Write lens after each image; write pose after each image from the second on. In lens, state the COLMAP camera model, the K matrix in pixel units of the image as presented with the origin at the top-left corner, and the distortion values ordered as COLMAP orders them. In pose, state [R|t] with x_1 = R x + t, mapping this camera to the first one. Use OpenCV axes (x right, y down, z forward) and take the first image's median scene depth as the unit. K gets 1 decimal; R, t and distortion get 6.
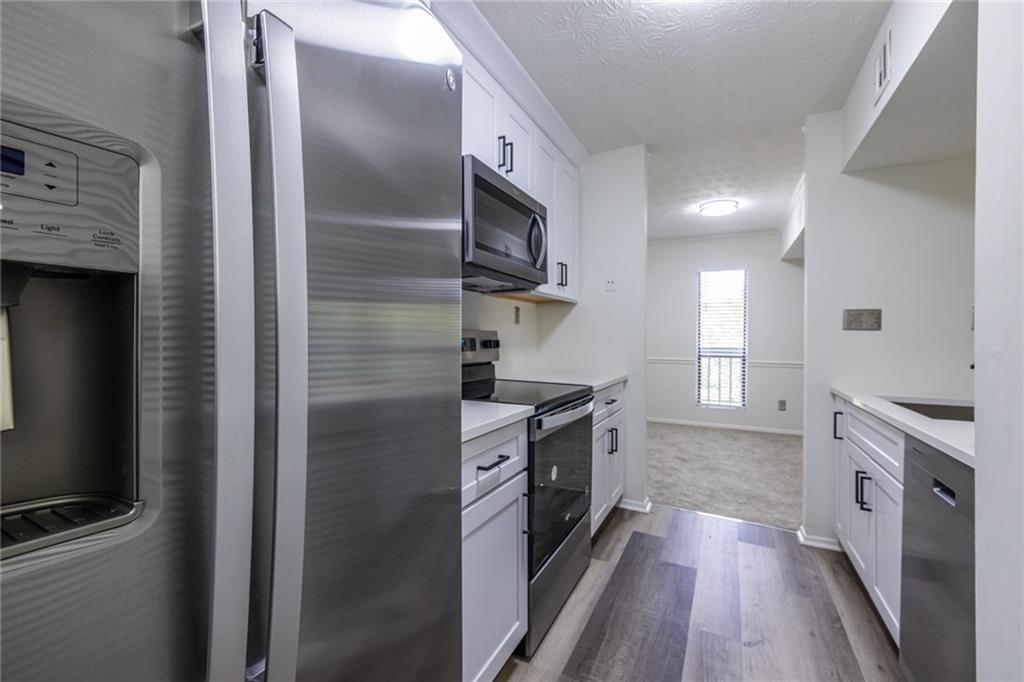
lens RADIAL K [[434.1, 0, 513.3], [0, 434.1, 334.5], [0, 0, 1]] dist [0.002581, -0.000736]
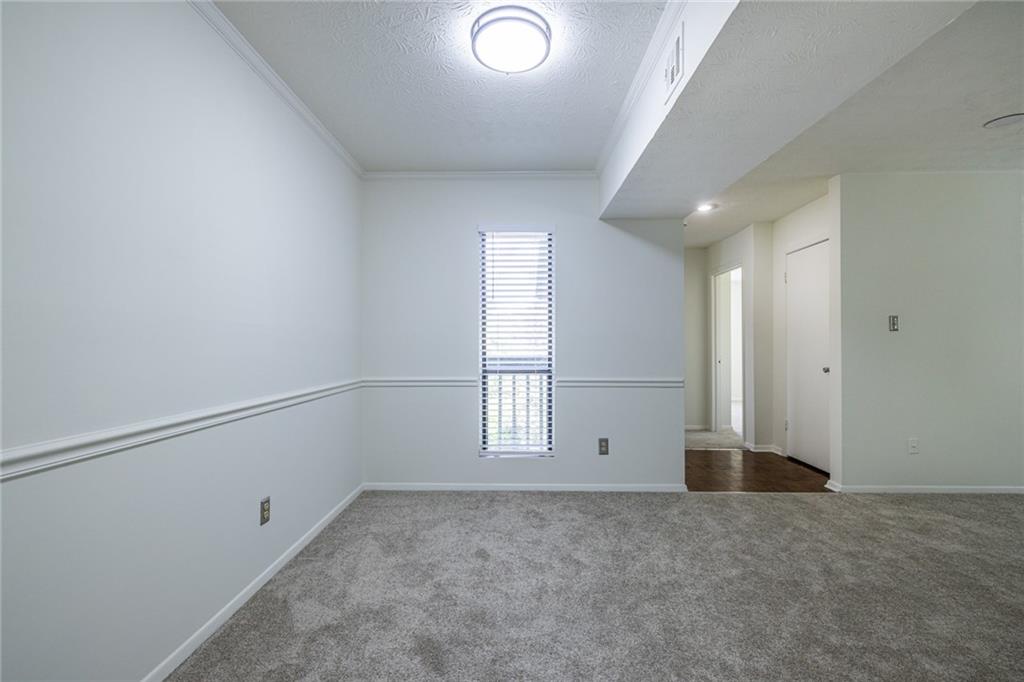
lens RADIAL K [[434.1, 0, 507.9], [0, 434.1, 333.6], [0, 0, 1]] dist [0.002581, -0.000736]
pose [[0.906639, 0.001591, 0.421903, 0.302546], [0.007819, 0.999758, -0.020573, 0.012476], [-0.421834, 0.021951, 0.906407, 0.651917]]
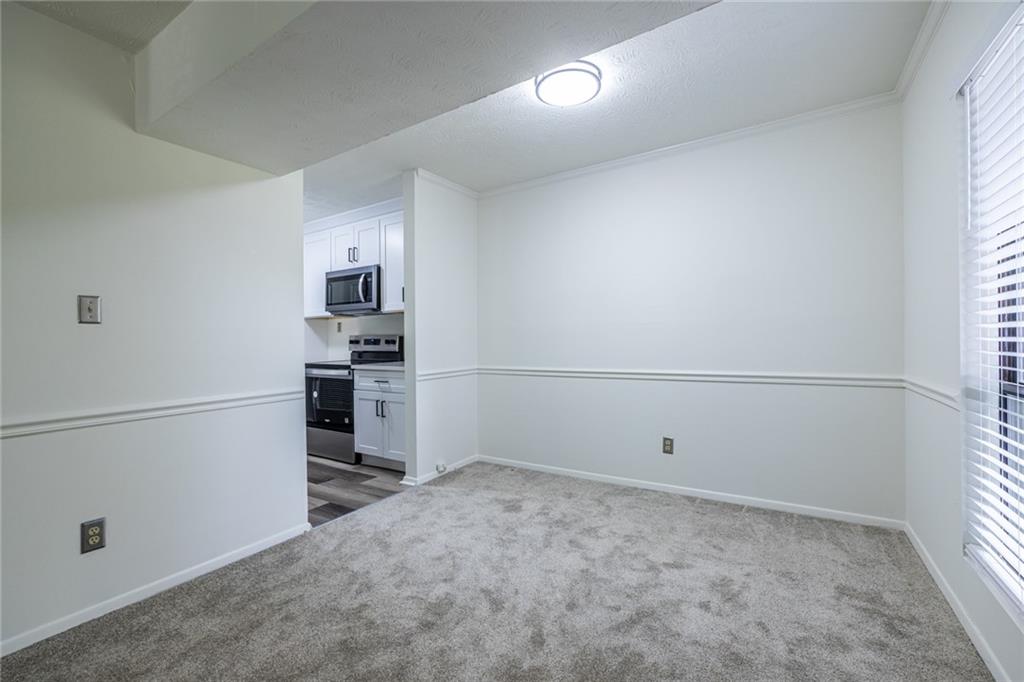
lens RADIAL K [[434.1, 0, 509.4], [0, 434.1, 342.1], [0, 0, 1]] dist [0.002581, -0.000736]
pose [[-0.108654, -0.006254, -0.994060, 1.099401], [0.012650, 0.999891, -0.007673, 0.027924], [0.993999, -0.013409, -0.108563, 1.073718]]
